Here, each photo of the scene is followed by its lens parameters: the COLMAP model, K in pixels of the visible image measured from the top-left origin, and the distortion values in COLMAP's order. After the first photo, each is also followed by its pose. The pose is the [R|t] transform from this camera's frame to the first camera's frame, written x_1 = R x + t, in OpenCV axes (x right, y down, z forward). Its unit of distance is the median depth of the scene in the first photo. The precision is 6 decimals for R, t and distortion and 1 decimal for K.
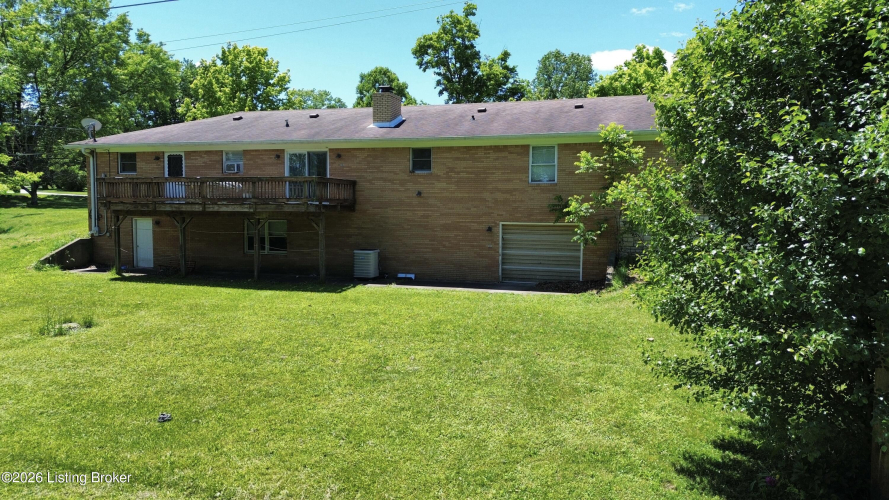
lens RADIAL K [[628.5, 0, 448.2], [0, 628.5, 252.1], [0, 0, 1]] dist [0.072162, -0.064169]
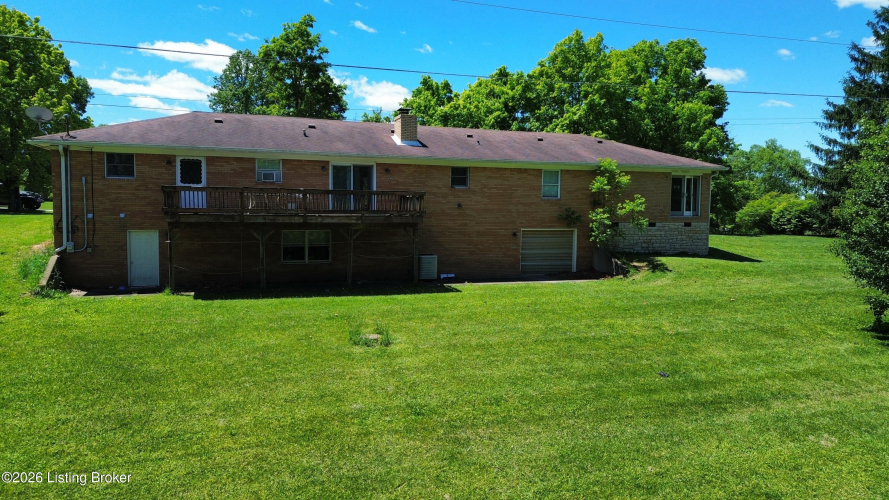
lens RADIAL K [[628.5, 0, 444.5], [0, 628.5, 251.2], [0, 0, 1]] dist [0.072162, -0.064169]
pose [[0.806657, -0.037863, 0.589806, -0.716160], [0.036791, 0.999227, 0.013828, -0.022802], [-0.589873, 0.010546, 0.807427, 0.059301]]
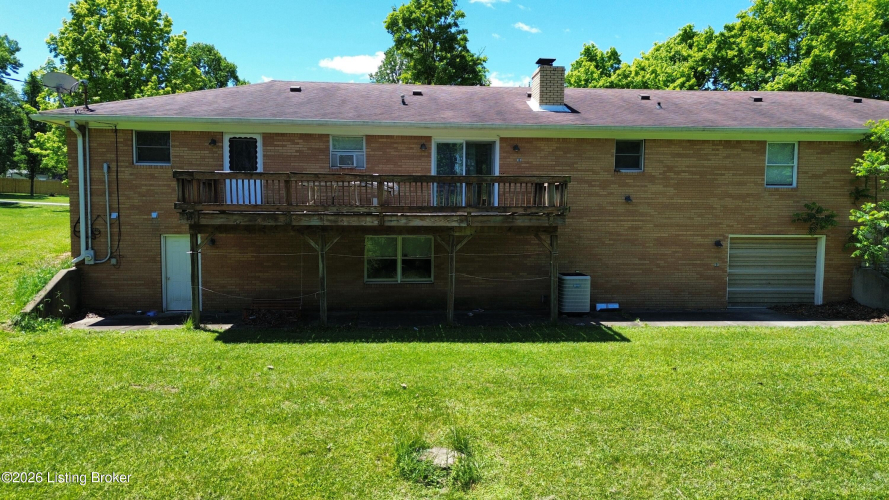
lens RADIAL K [[628.5, 0, 443.4], [0, 628.5, 246.4], [0, 0, 1]] dist [0.072162, -0.064169]
pose [[0.931178, -0.023267, 0.363823, -0.505195], [0.025117, 0.999684, -0.000355, -0.037489], [-0.363700, 0.009469, 0.931468, 0.333184]]
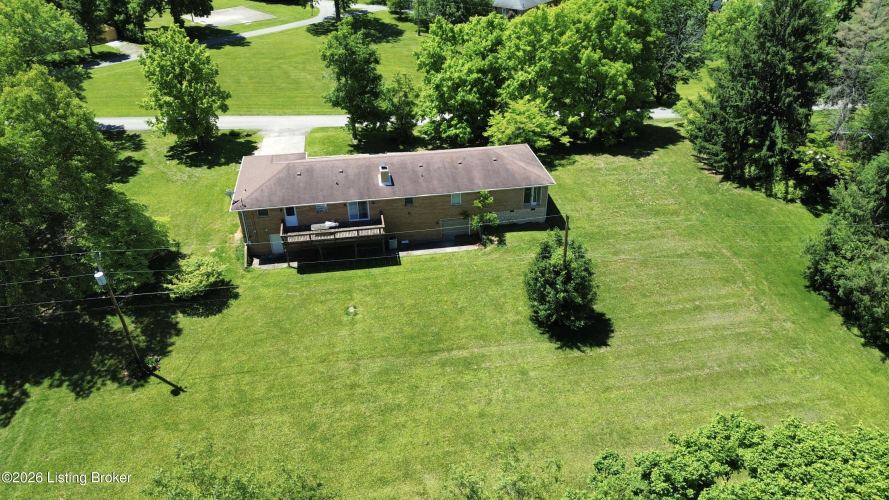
lens RADIAL K [[628.5, 0, 448.7], [0, 628.5, 250.1], [0, 0, 1]] dist [0.072162, -0.064169]
pose [[0.895172, -0.246991, 0.371030, -0.824972], [0.048125, 0.881118, 0.470442, -1.073142], [-0.443116, -0.403270, 0.800638, -1.094088]]
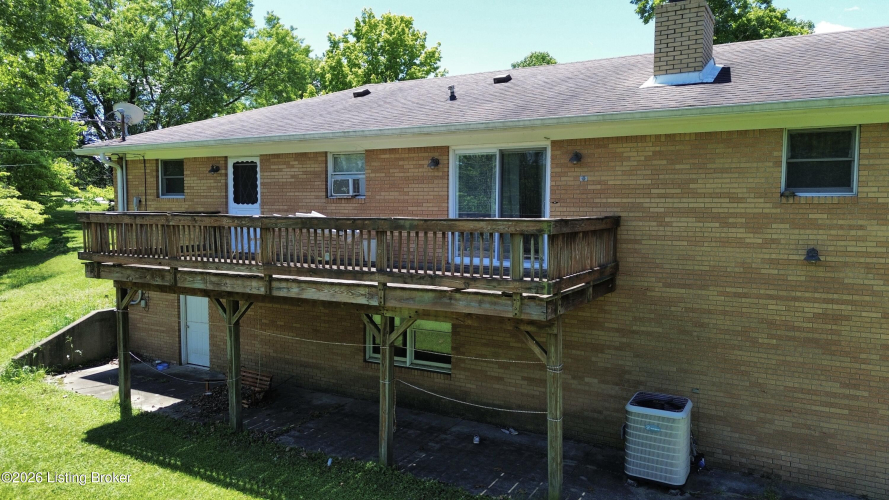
lens RADIAL K [[628.5, 0, 445.4], [0, 628.5, 248.6], [0, 0, 1]] dist [0.072162, -0.064169]
pose [[0.976019, 0.011412, -0.217385, -0.160892], [-0.012302, 0.999921, -0.002738, -0.086595], [0.217336, 0.005347, 0.976082, 0.553085]]
